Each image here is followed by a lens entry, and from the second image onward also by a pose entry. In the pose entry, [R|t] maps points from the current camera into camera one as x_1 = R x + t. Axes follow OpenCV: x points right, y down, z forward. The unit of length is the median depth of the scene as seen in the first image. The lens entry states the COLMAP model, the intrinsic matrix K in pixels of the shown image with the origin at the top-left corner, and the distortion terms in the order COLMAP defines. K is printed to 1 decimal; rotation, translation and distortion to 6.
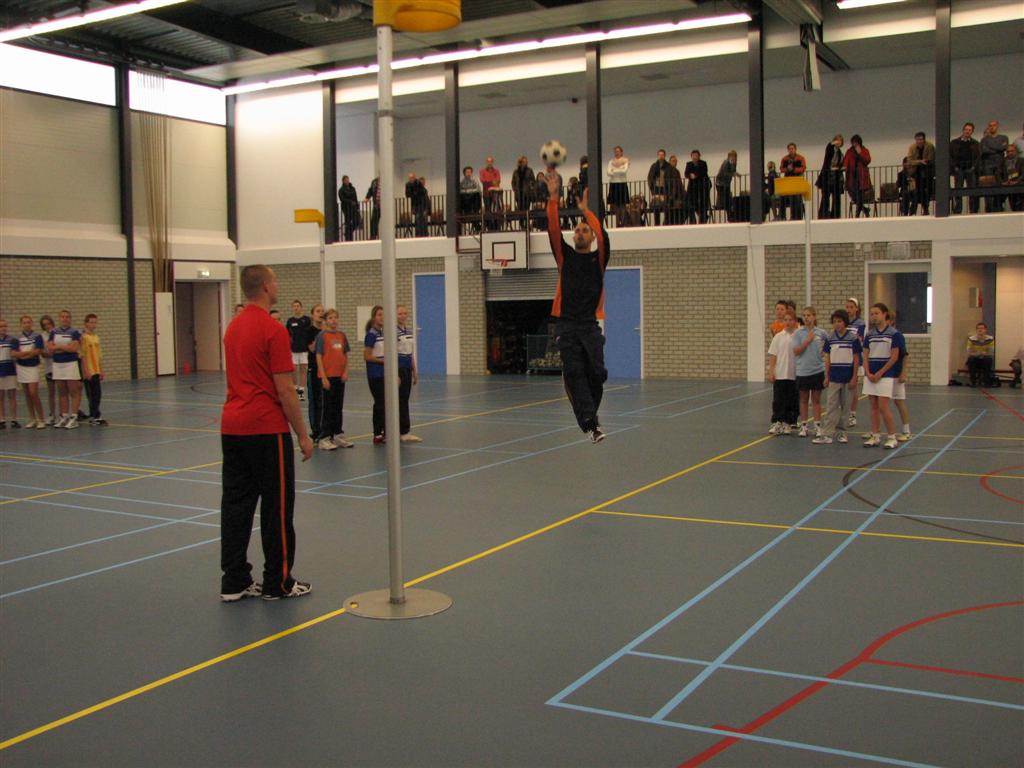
lens RADIAL K [[1082.0, 0, 502.0], [0, 1082.0, 392.9], [0, 0, 1]] dist [-0.124476, 0.000000]
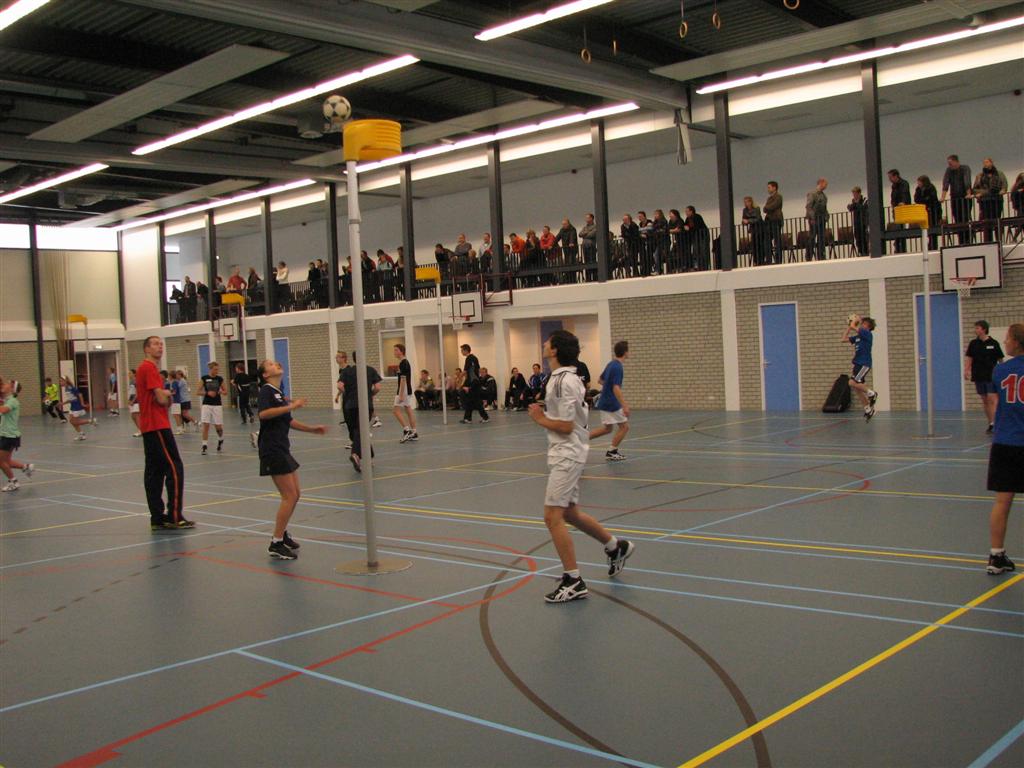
lens RADIAL K [[1082.0, 0, 493.1], [0, 1082.0, 394.0], [0, 0, 1]] dist [-0.124476, 0.000000]
pose [[0.968630, -0.021510, -0.247576, 0.381703], [0.013234, 0.999298, -0.035043, 0.011353], [0.248156, 0.030667, 0.968235, -0.210142]]
